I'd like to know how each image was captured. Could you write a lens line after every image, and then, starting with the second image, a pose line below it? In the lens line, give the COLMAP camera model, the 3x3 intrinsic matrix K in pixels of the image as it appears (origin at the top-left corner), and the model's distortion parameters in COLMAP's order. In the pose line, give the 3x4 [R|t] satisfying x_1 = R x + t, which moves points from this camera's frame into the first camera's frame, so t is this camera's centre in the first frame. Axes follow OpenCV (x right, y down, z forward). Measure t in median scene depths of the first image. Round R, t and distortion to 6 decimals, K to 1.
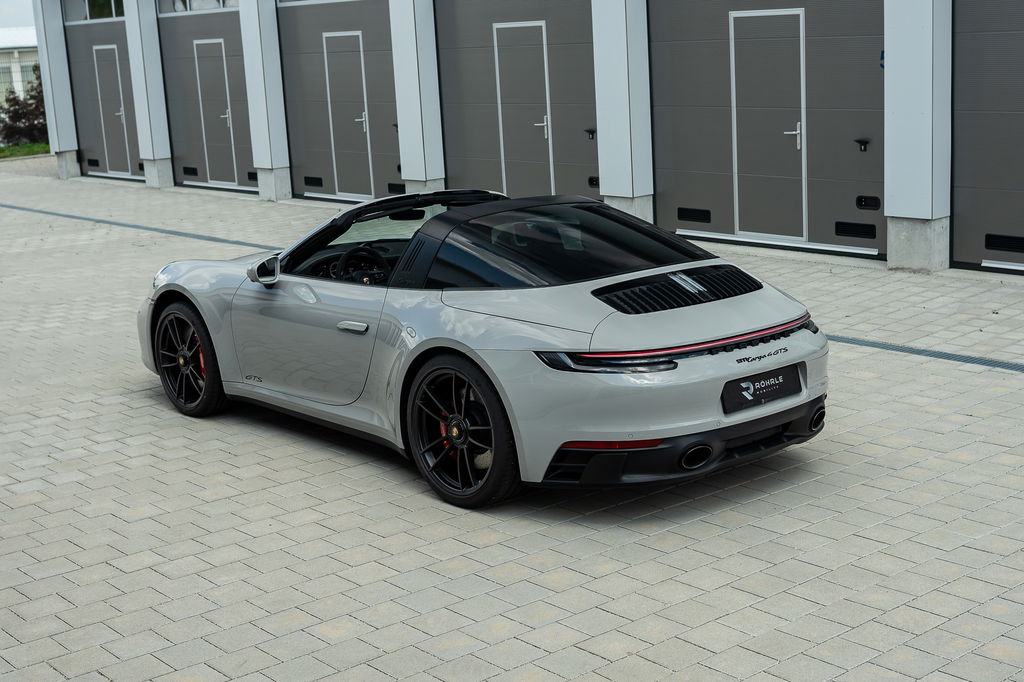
lens RADIAL K [[1492.7, 0, 512.0], [0, 1492.7, 341.0], [0, 0, 1]] dist [-0.033936, -0.023827]
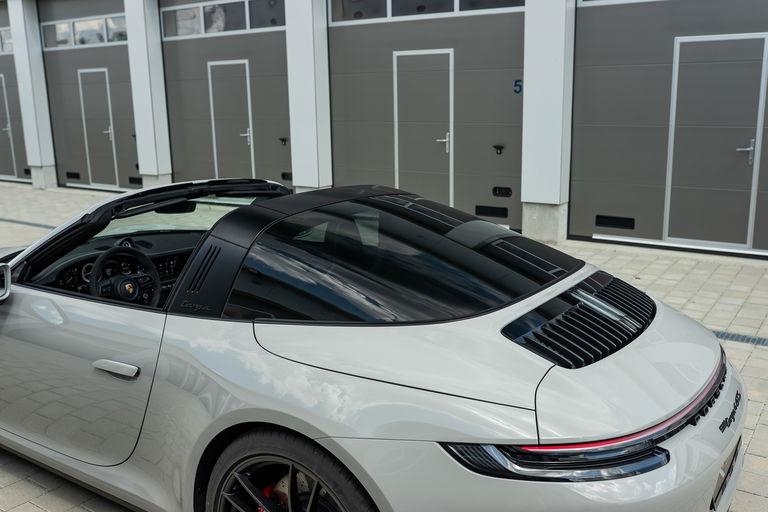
lens RADIAL K [[740.5, 0, 384.0], [0, 740.5, 256.0], [0, 0, 1]] dist [-0.017829, 0.011826]
pose [[0.966595, -0.020202, 0.255510, -0.041014], [0.021075, 0.999778, -0.000679, -0.034293], [-0.255440, 0.006041, 0.966806, 0.355917]]
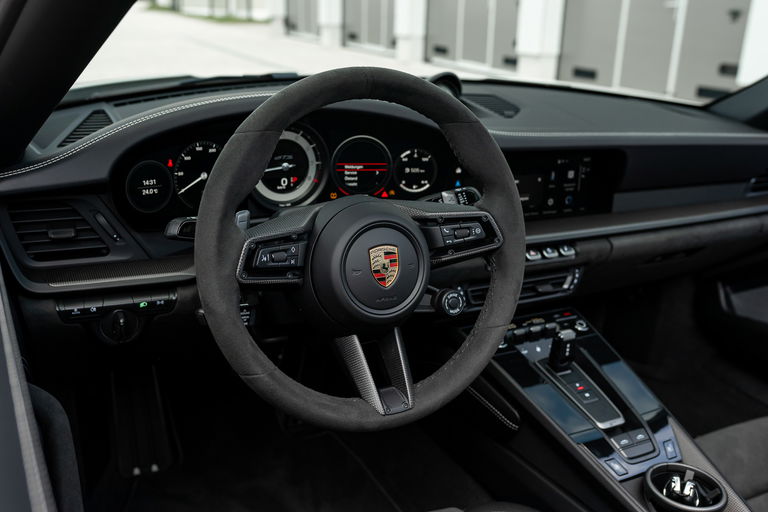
lens RADIAL K [[743.1, 0, 384.0], [0, 743.1, 256.0], [0, 0, 1]] dist [-0.018236, -0.001539]
pose [[0.968005, 0.157635, -0.195238, -0.050343], [-0.130994, 0.981068, 0.142639, -0.033791], [0.214027, -0.112501, 0.970328, 0.571471]]
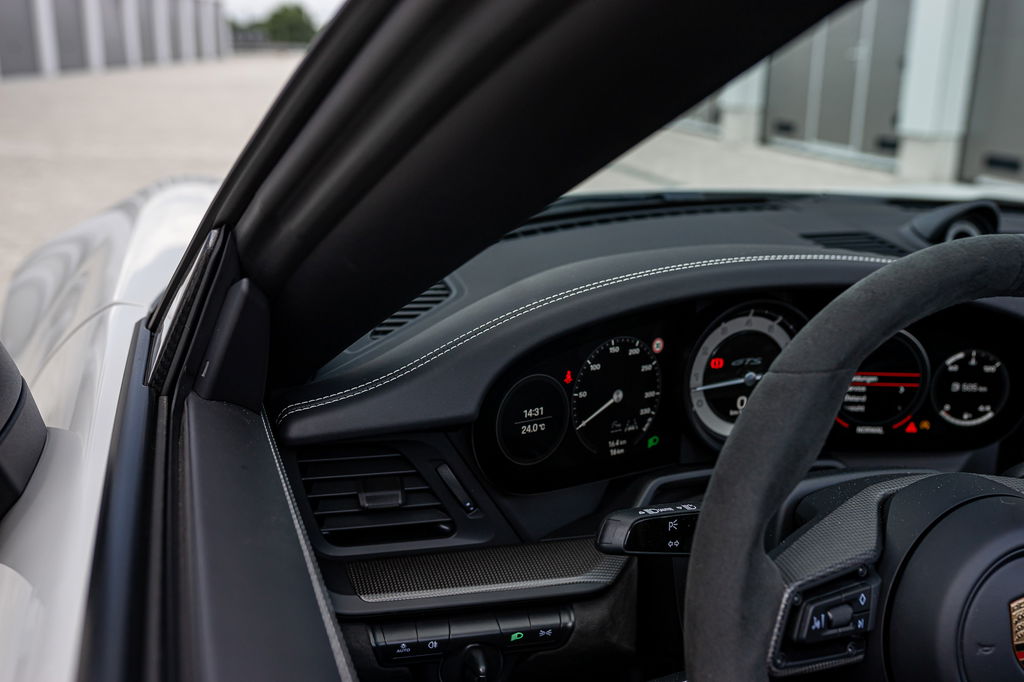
lens RADIAL K [[1004.8, 0, 529.8], [0, 1004.8, 344.7], [0, 0, 1]] dist [-0.021859, -0.005413]
pose [[0.920849, 0.185940, -0.342730, -0.067810], [-0.156075, 0.981258, 0.113014, -0.036957], [0.357320, -0.050577, 0.932611, 0.584911]]
